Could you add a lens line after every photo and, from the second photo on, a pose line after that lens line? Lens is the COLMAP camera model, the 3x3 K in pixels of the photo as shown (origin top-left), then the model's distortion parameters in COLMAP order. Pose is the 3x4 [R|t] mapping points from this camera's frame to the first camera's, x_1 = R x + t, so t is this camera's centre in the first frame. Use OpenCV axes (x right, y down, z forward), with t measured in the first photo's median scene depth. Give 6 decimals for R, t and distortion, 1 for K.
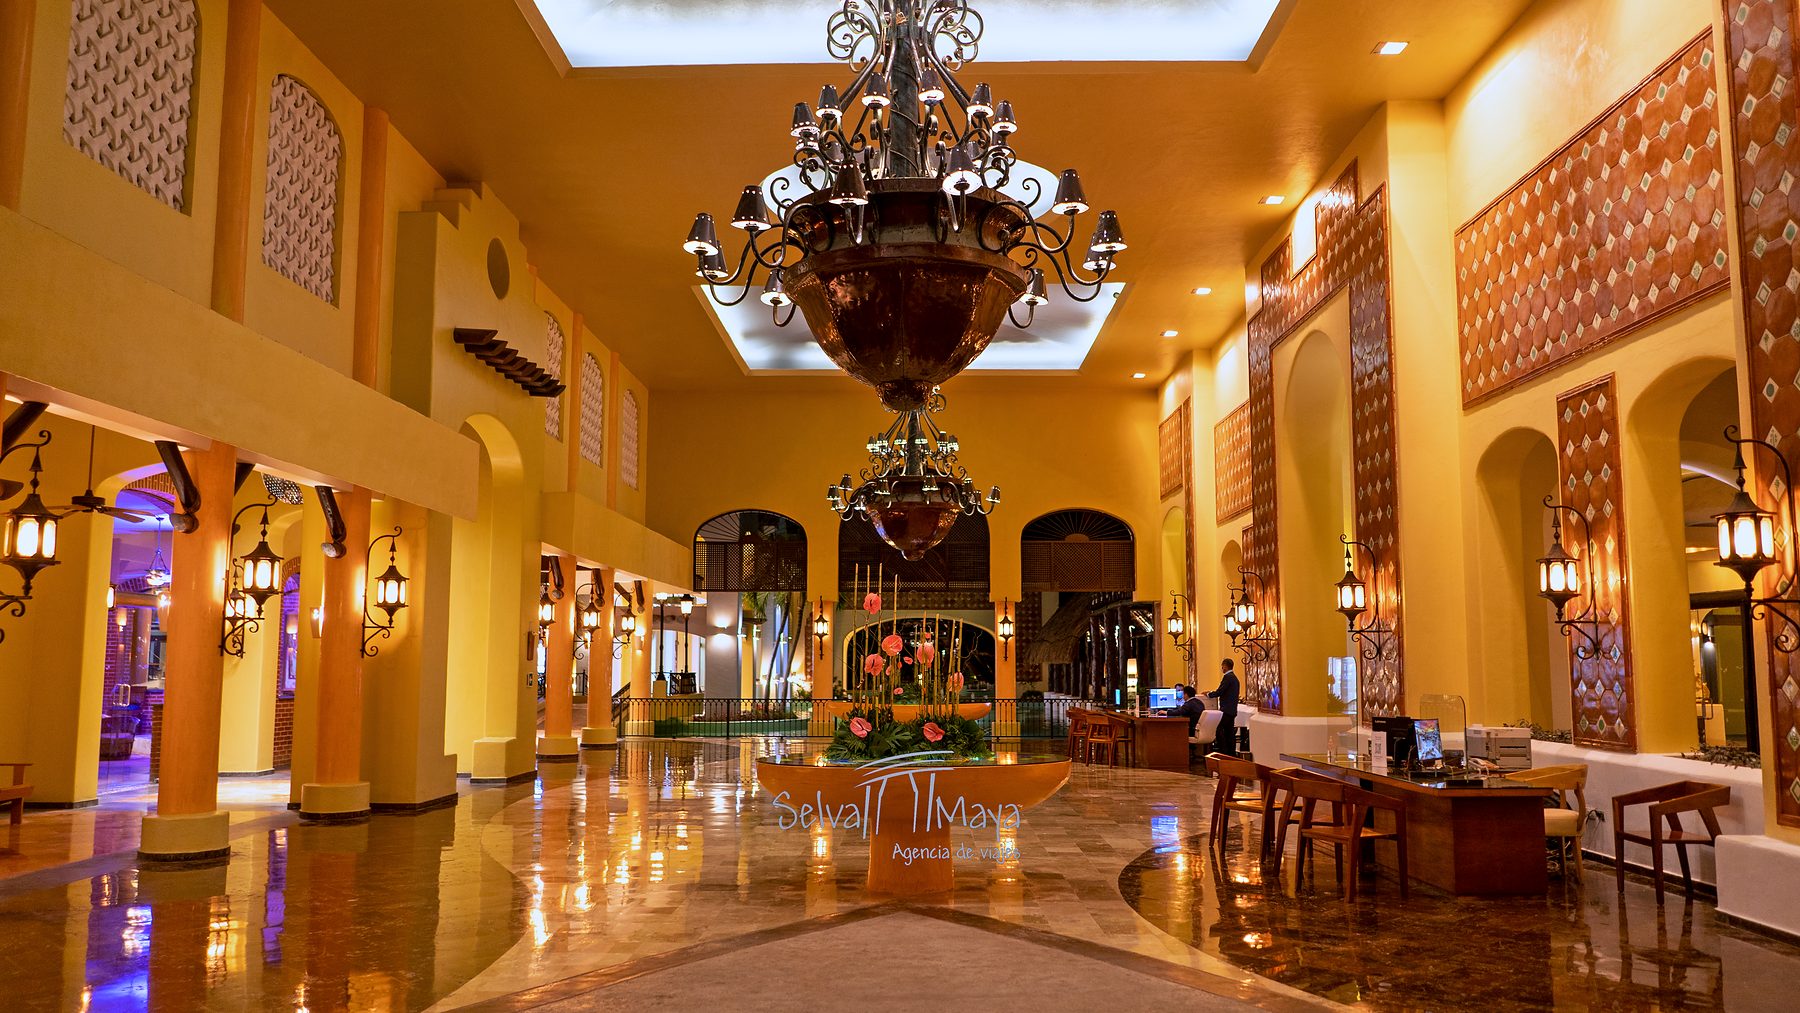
lens RADIAL K [[1382.8, 0, 900.0], [0, 1382.8, 506.5], [0, 0, 1]] dist [0.002797, 0.000365]
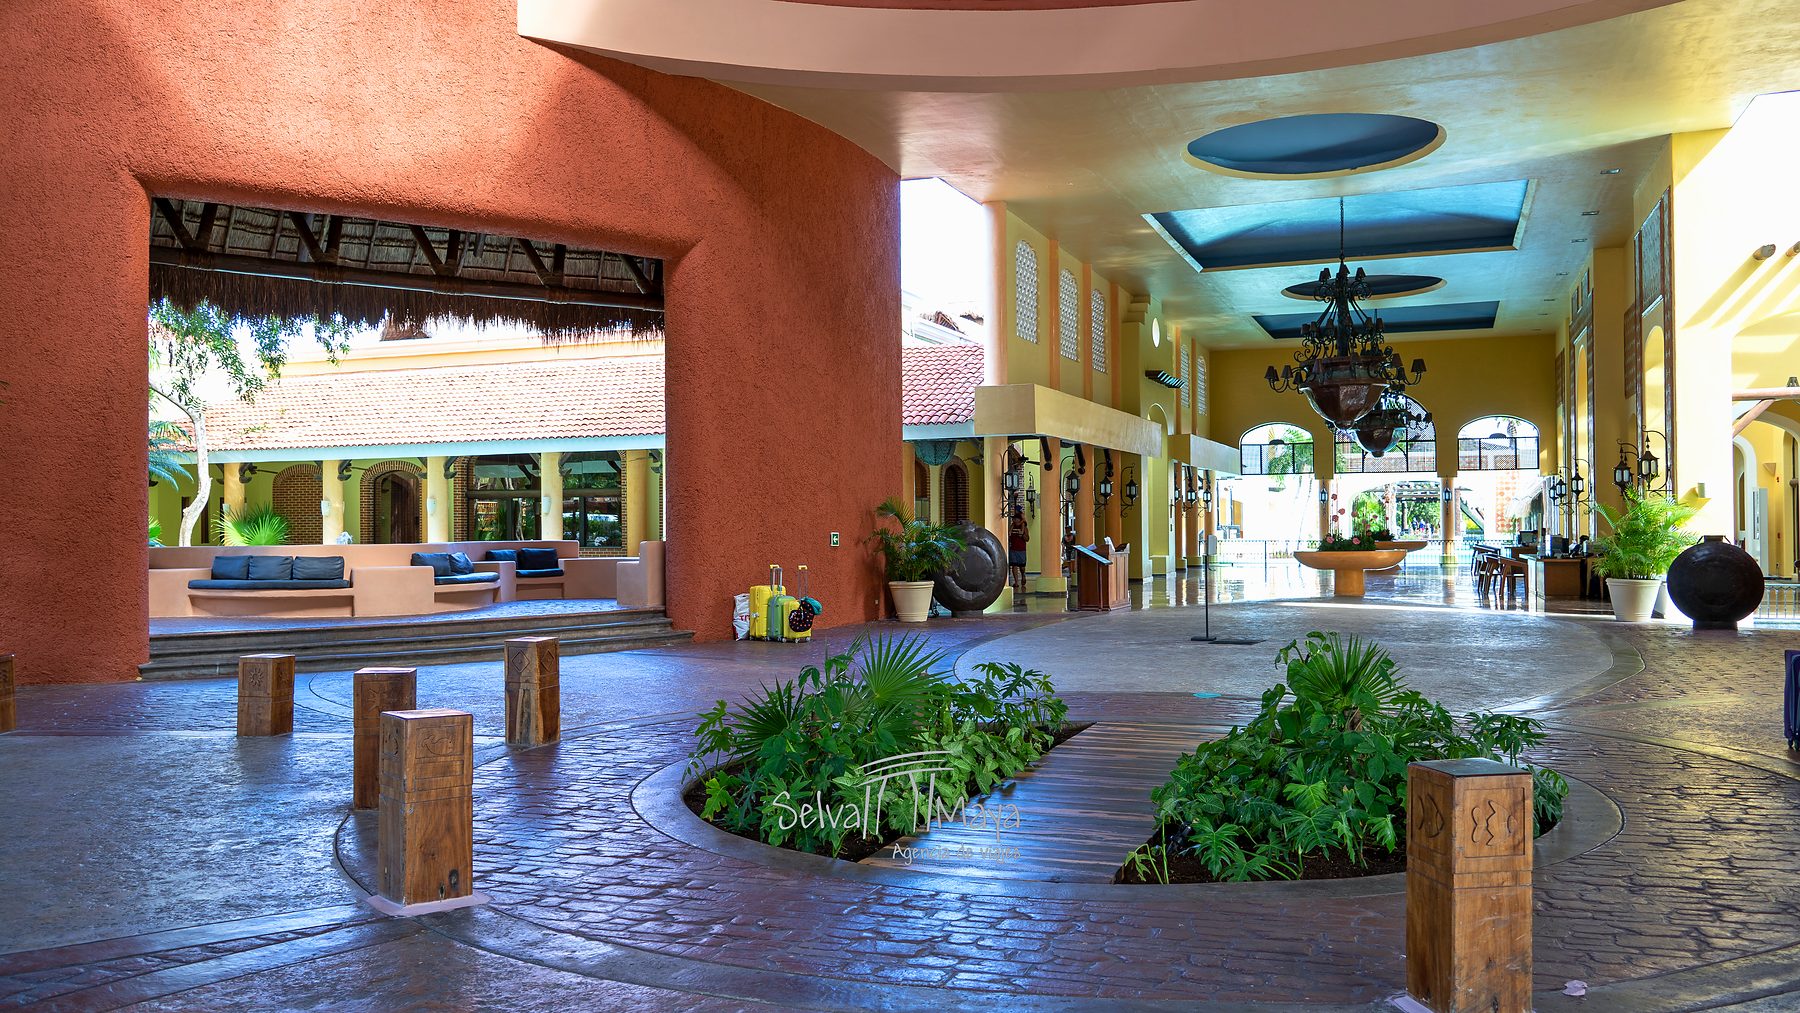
lens RADIAL K [[1382.8, 0, 900.0], [0, 1382.8, 506.5], [0, 0, 1]] dist [0.002797, 0.000365]
pose [[0.932193, -0.011412, -0.361783, 0.118573], [0.048663, 0.994380, 0.094023, -0.145561], [0.358677, -0.105253, 0.927509, -1.280220]]
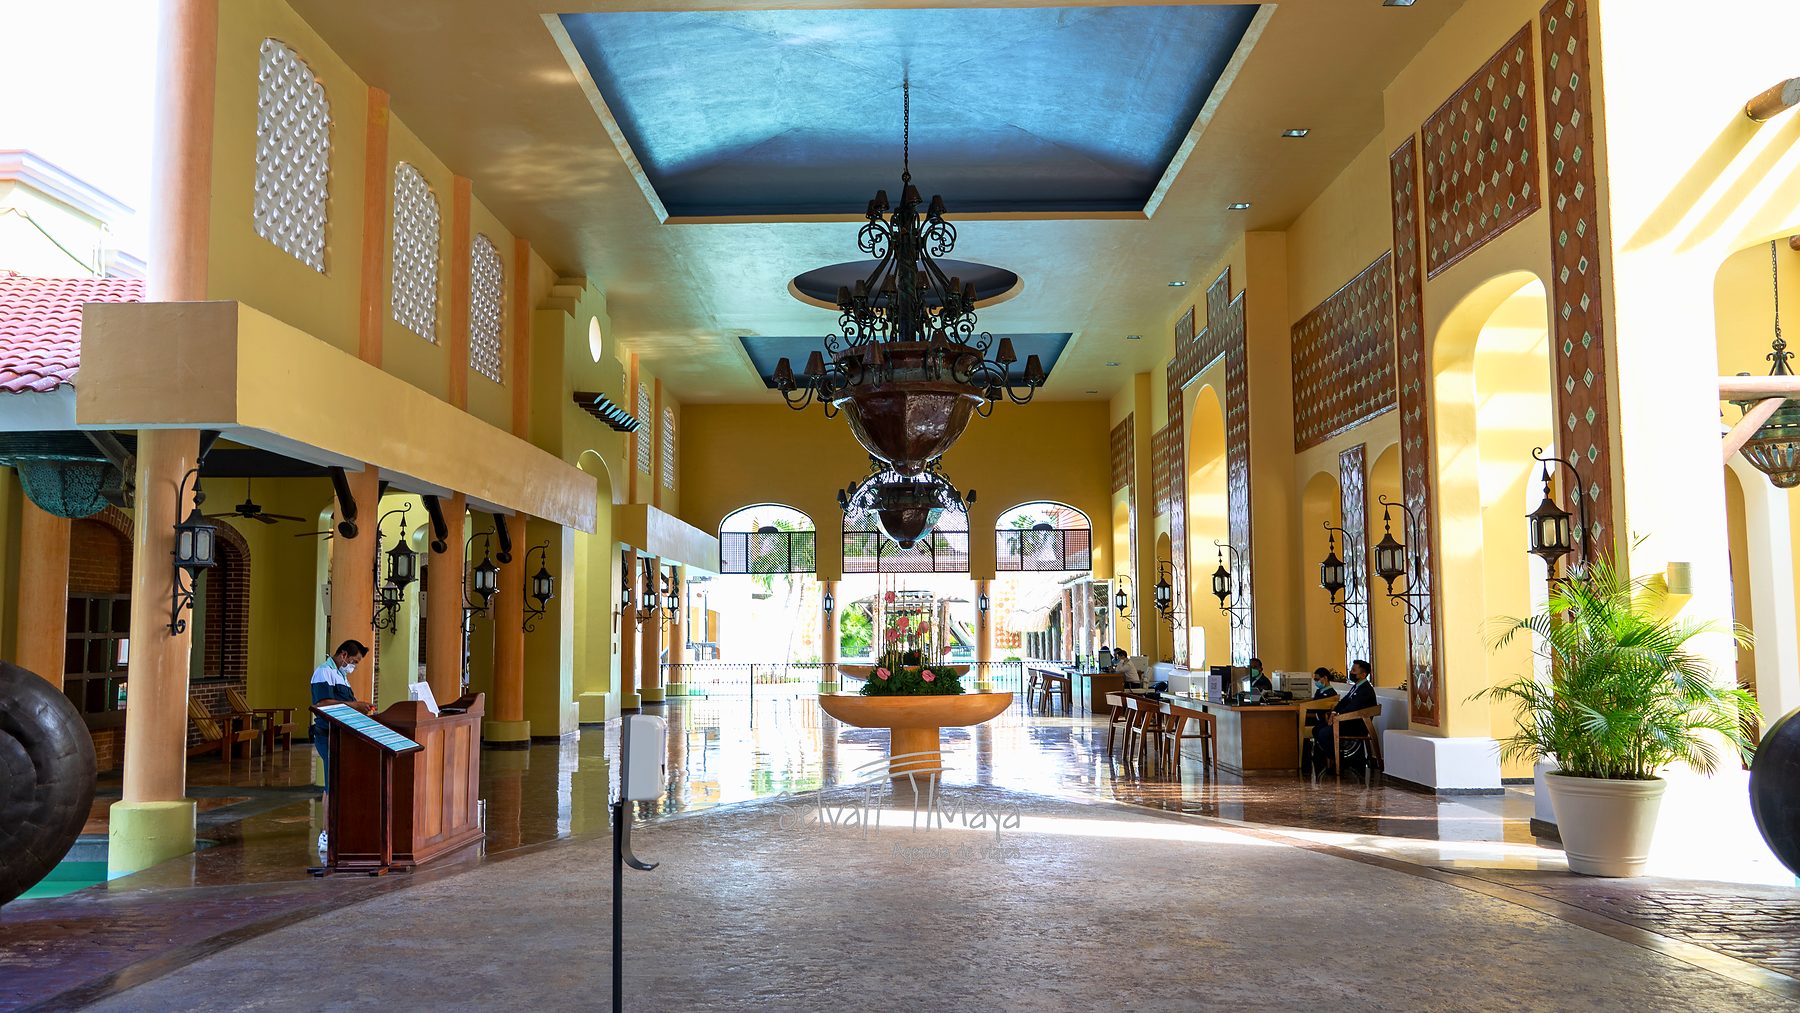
lens RADIAL K [[1382.8, 0, 900.0], [0, 1382.8, 506.5], [0, 0, 1]] dist [0.002797, 0.000365]
pose [[0.999957, -0.006870, 0.006225, -0.010304], [0.006724, 0.999709, 0.023184, -0.045866], [-0.006382, -0.023141, 0.999712, -0.372149]]
